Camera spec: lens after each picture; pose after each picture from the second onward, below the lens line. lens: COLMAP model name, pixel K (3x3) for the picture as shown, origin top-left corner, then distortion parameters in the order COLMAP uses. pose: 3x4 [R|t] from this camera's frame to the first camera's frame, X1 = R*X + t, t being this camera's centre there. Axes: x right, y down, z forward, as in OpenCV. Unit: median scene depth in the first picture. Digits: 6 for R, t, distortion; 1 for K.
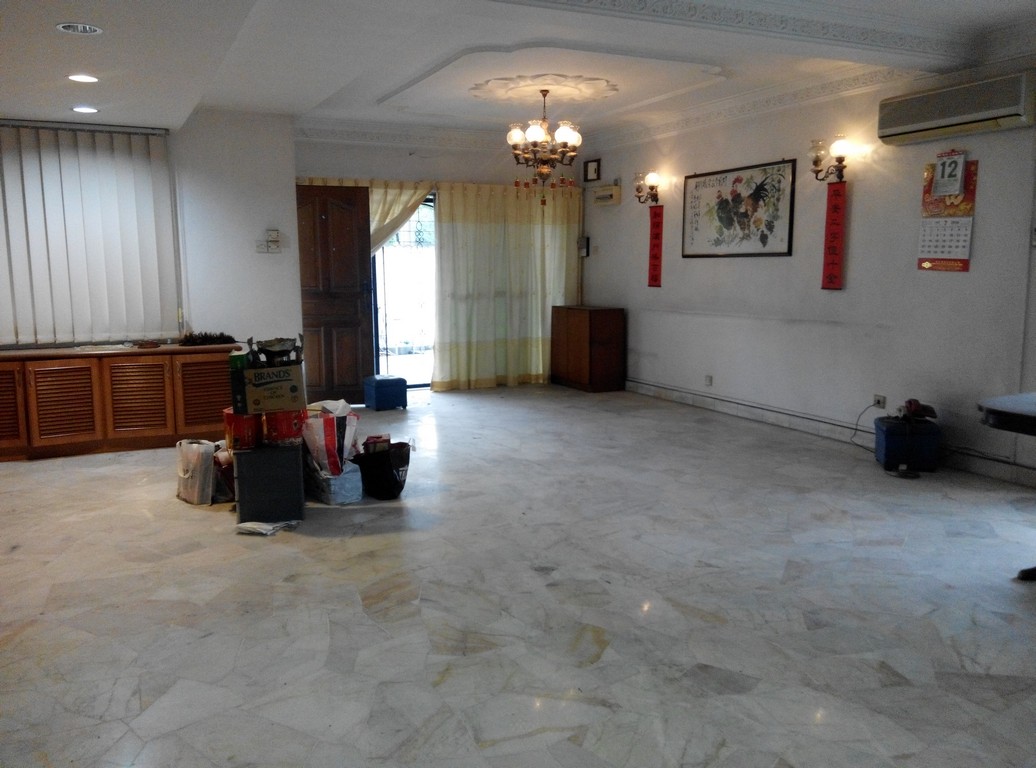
lens RADIAL K [[818.5, 0, 518.0], [0, 818.5, 384.0], [0, 0, 1]] dist [0.000082, 0.000167]
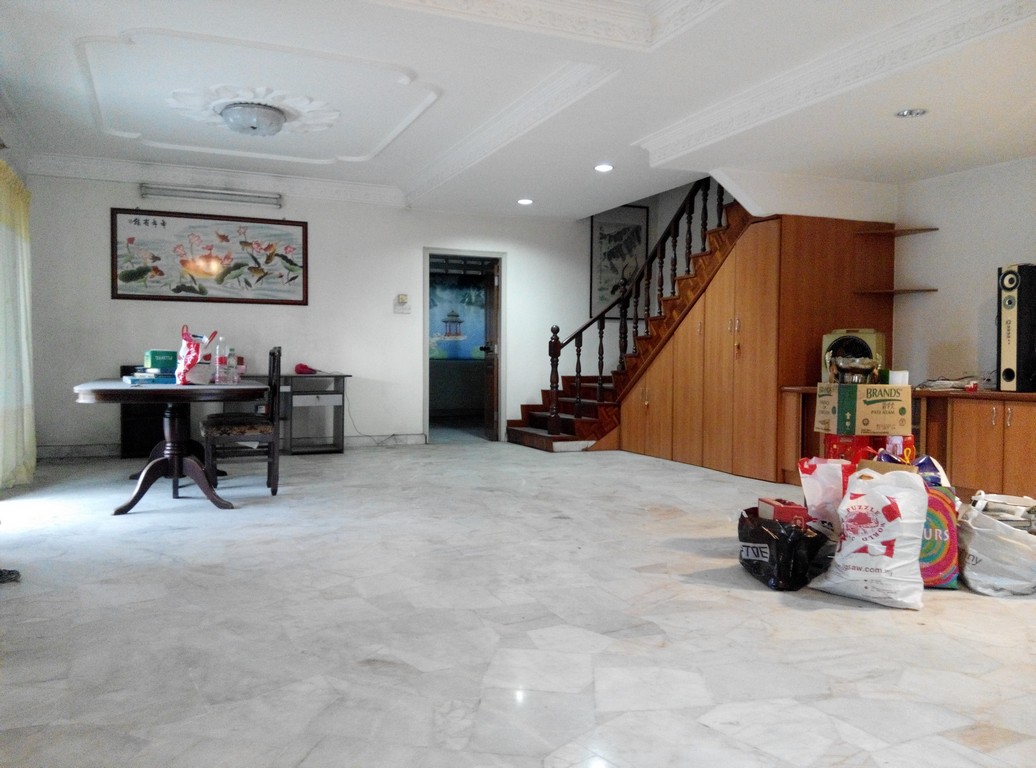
lens RADIAL K [[818.5, 0, 518.0], [0, 818.5, 384.0], [0, 0, 1]] dist [0.000082, 0.000167]
pose [[-0.998527, -0.004072, 0.054095, 0.023954], [0.005473, 0.984530, 0.175132, -0.162937], [-0.053971, 0.175171, -0.983058, 1.674235]]
